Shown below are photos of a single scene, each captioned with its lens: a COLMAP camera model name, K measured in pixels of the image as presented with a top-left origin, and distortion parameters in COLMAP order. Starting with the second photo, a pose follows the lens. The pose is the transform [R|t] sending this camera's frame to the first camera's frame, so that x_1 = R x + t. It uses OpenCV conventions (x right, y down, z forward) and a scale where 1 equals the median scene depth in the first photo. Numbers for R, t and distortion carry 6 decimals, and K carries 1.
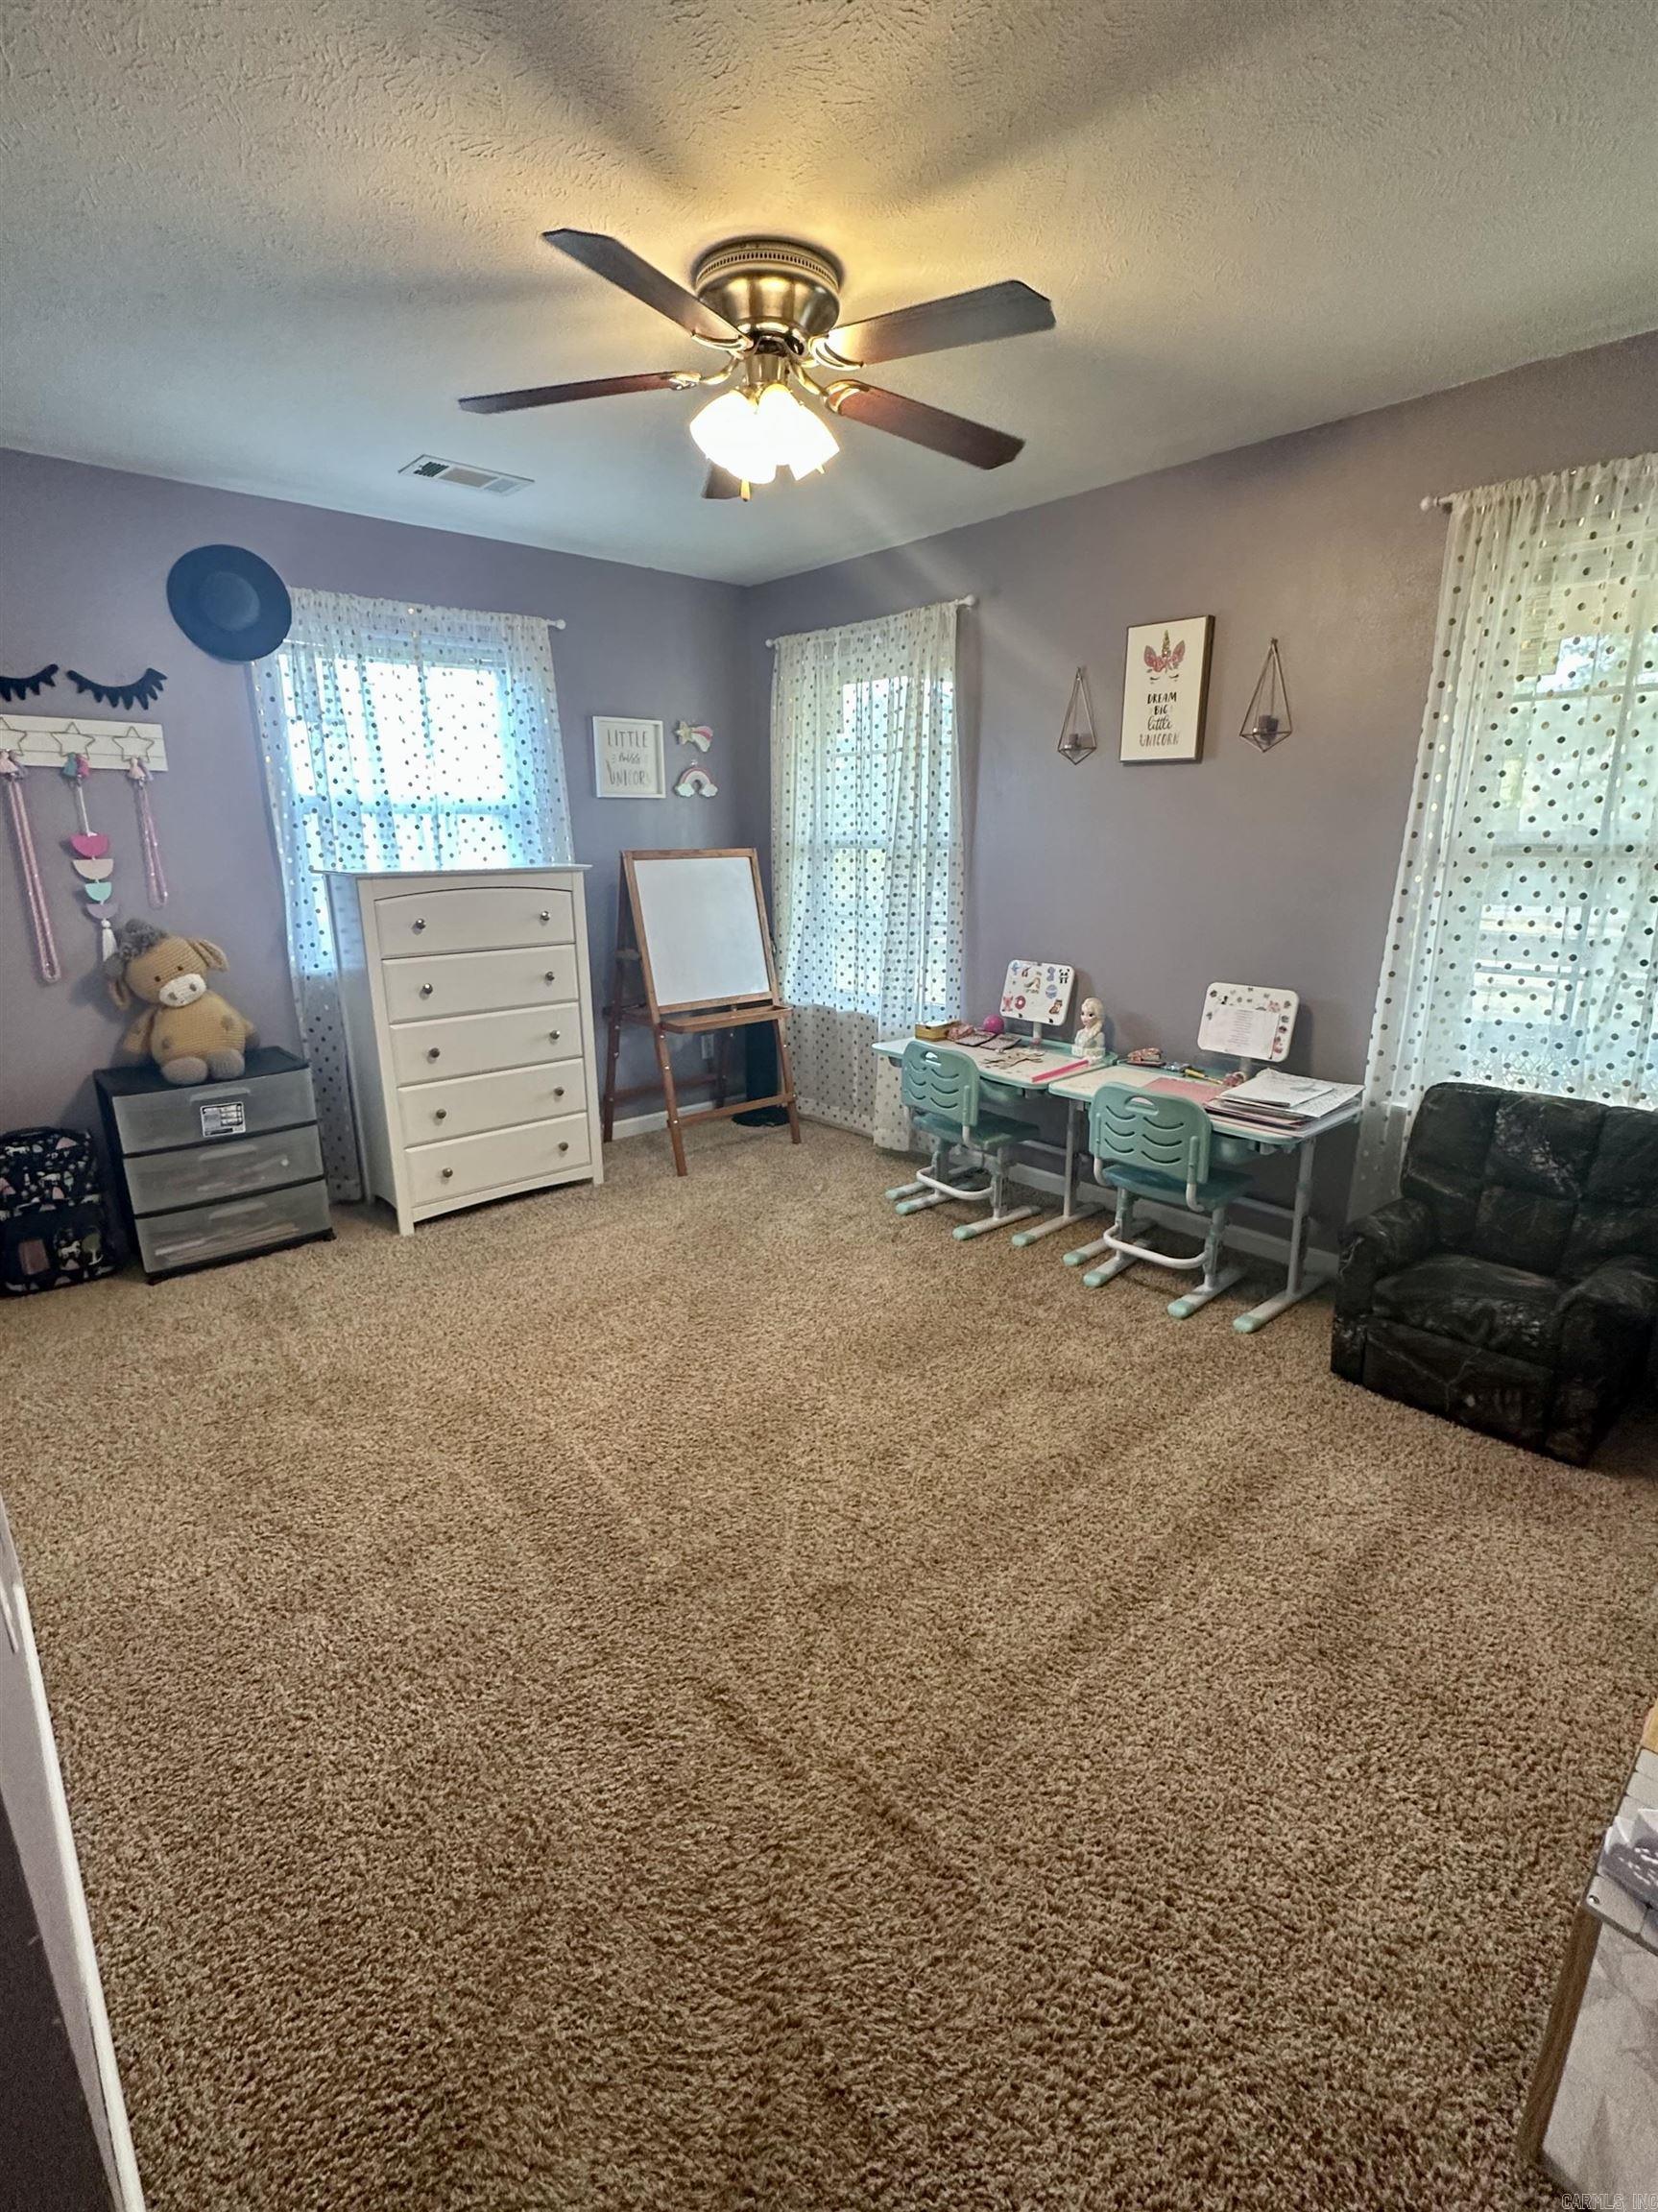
lens RADIAL K [[1014.8, 0, 827.4], [0, 1014.8, 1105.0], [0, 0, 1]] dist [-0.000666, -0.000018]
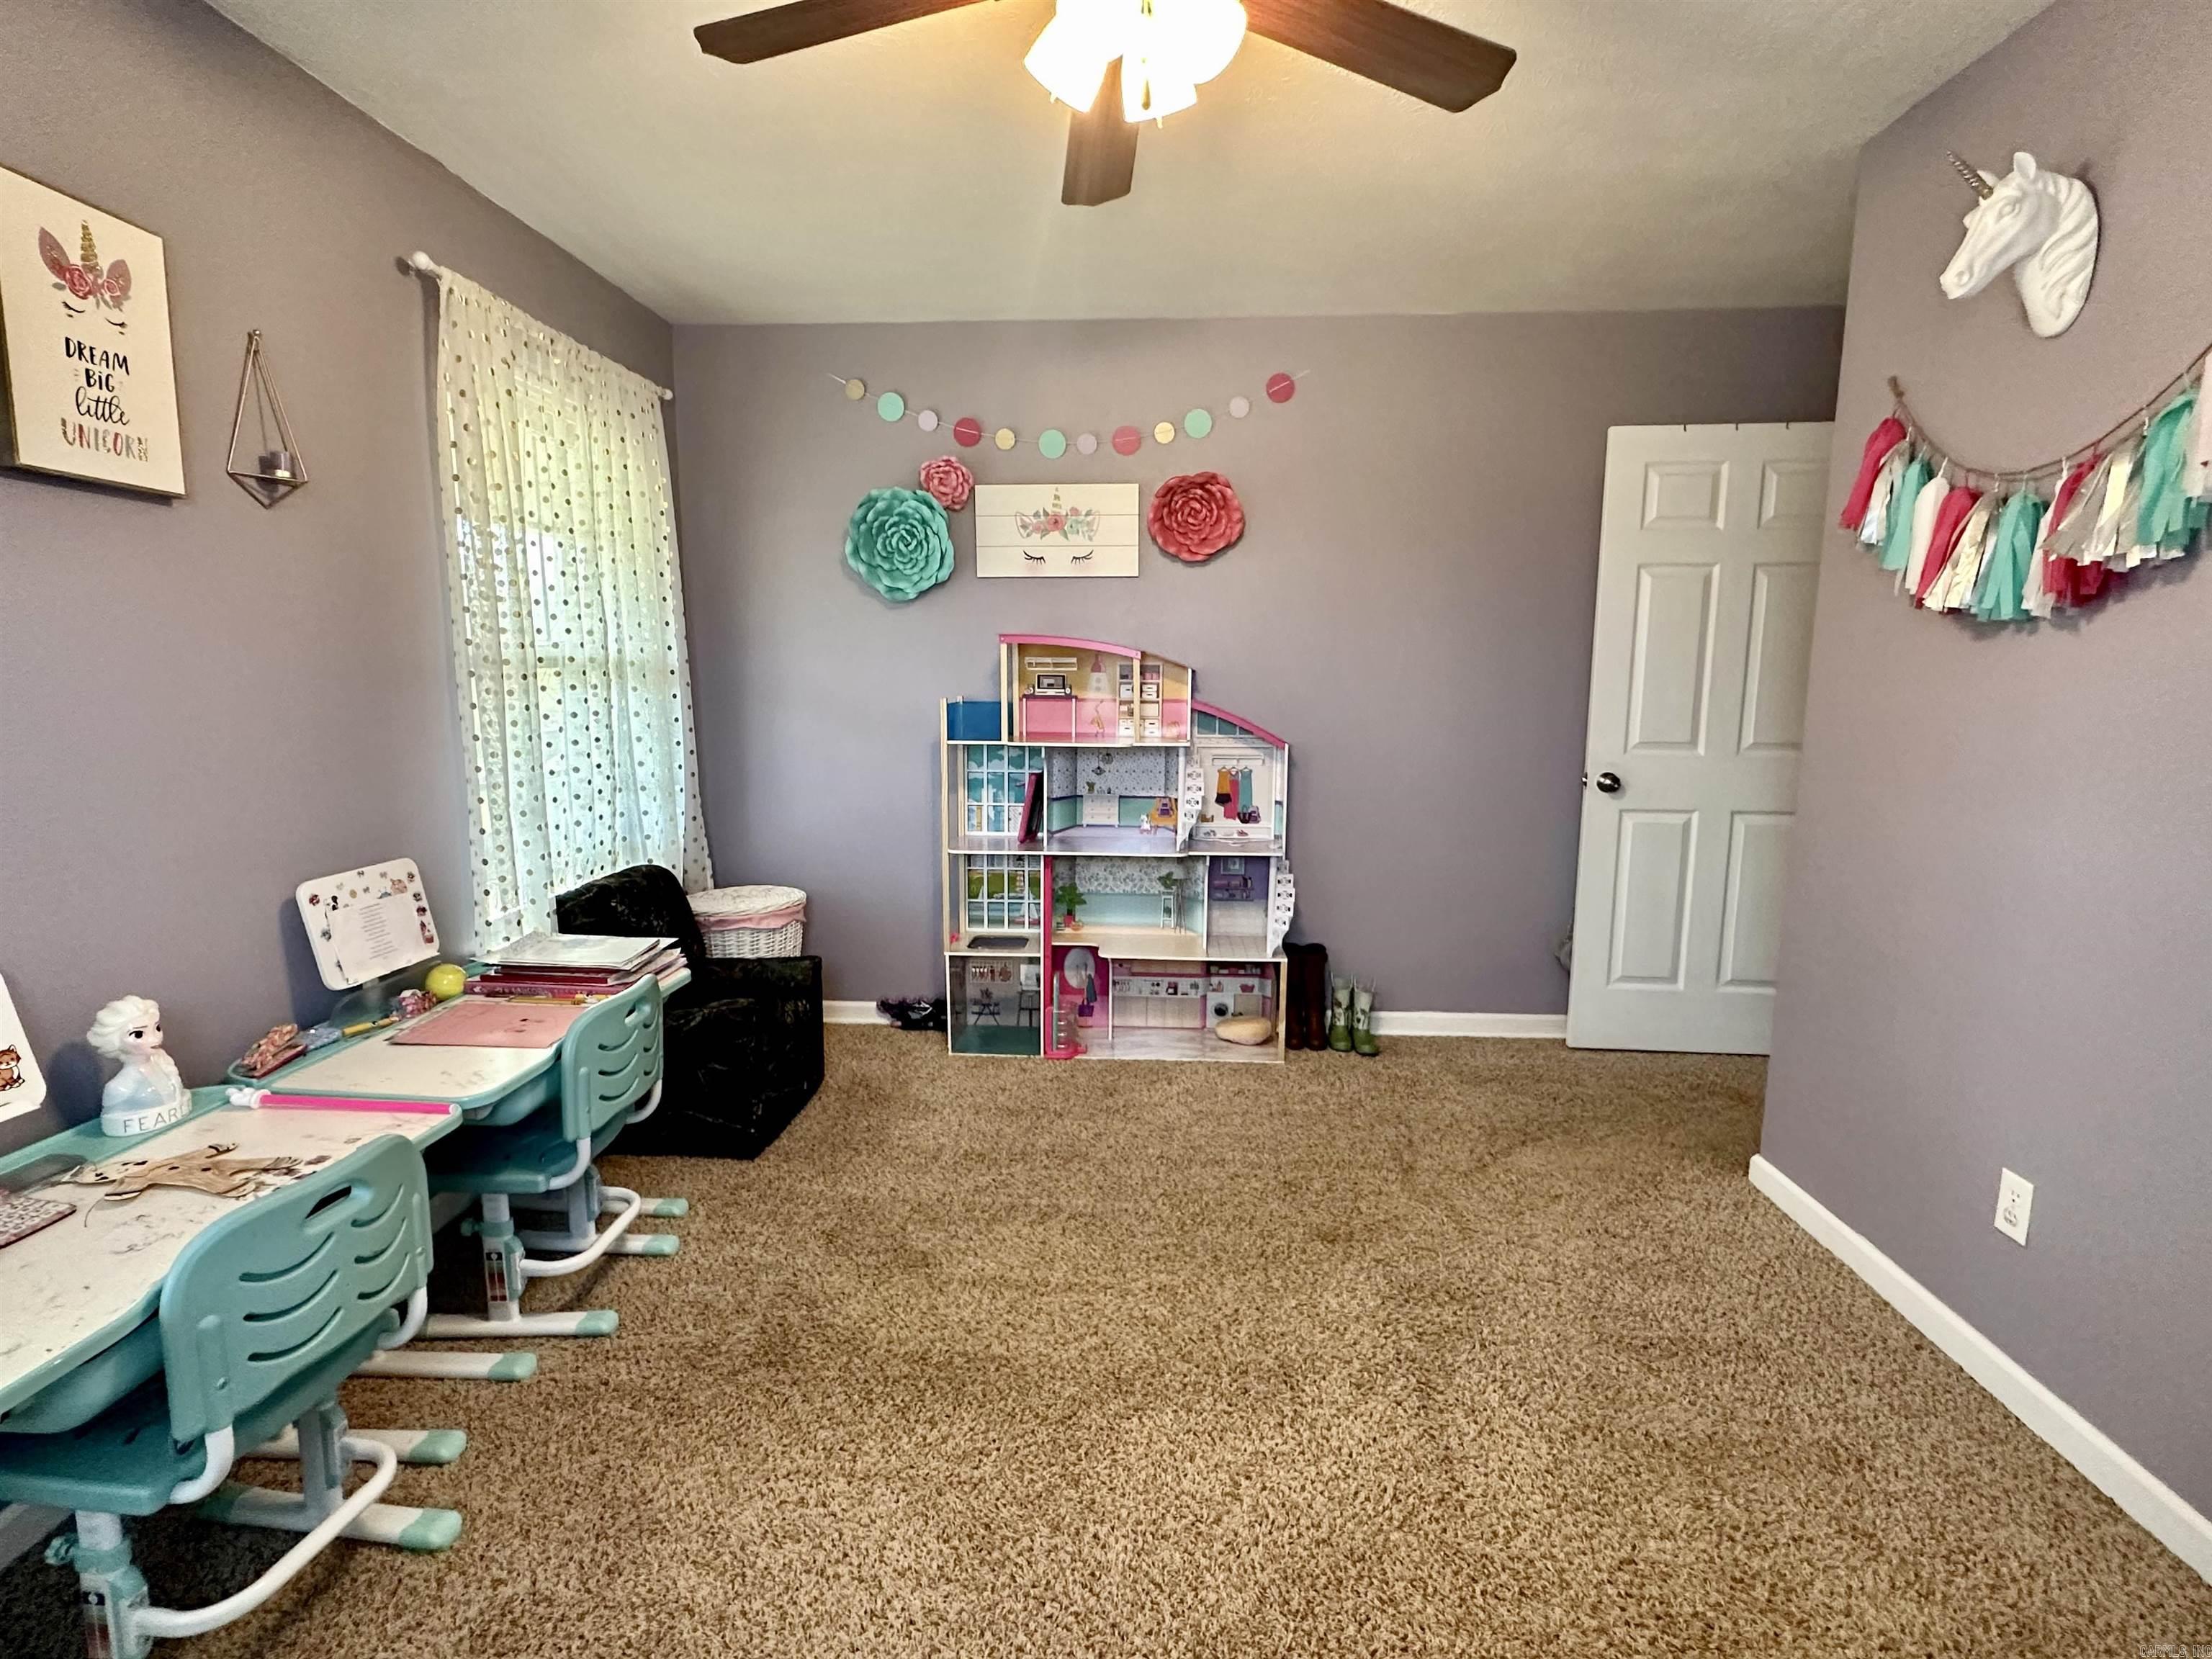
lens RADIAL K [[1096.1, 0, 1106.3], [0, 1096.1, 833.4], [0, 0, 1]] dist [0.000349, -0.000111]
pose [[-0.698811, -0.112687, 0.706374, -0.406639], [0.180838, 0.927602, 0.326881, -0.278945], [-0.692070, 0.356167, -0.627841, 1.093983]]
